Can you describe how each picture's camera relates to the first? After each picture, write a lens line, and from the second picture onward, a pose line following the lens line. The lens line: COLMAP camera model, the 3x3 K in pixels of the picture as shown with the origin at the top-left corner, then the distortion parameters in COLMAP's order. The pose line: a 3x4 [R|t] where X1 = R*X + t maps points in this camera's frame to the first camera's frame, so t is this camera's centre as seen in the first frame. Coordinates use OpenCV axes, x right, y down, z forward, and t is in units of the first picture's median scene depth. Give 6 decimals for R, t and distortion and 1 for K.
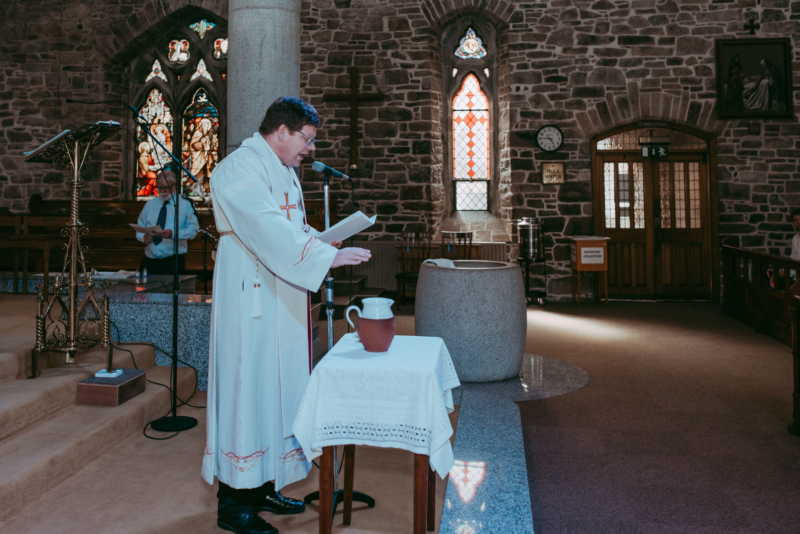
lens RADIAL K [[798.7, 0, 373.5], [0, 798.7, 146.7], [0, 0, 1]] dist [-0.064092, 0.130279]
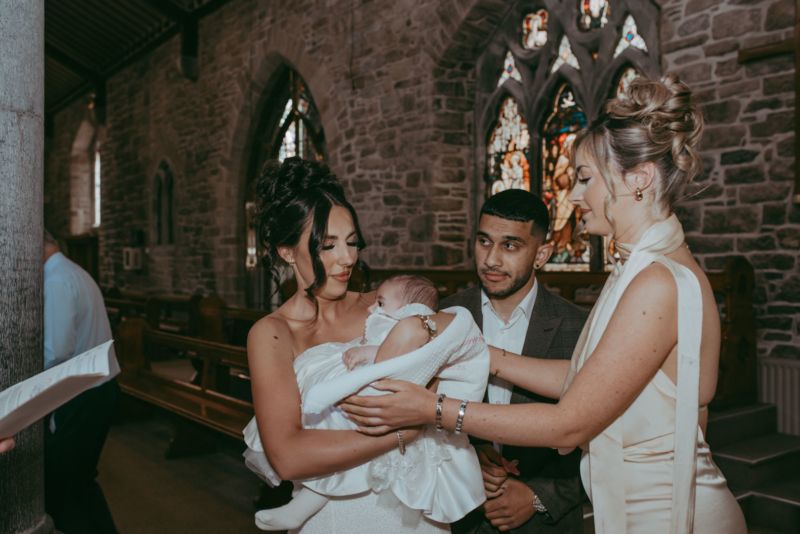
lens RADIAL K [[802.6, 0, 403.5], [0, 802.6, 267.5], [0, 0, 1]] dist [-0.052068, 0.091698]
pose [[0.706698, 0.001915, -0.707513, 0.146721], [0.043630, 0.997975, 0.046280, 0.036804], [0.706169, -0.063575, 0.705183, 0.557016]]
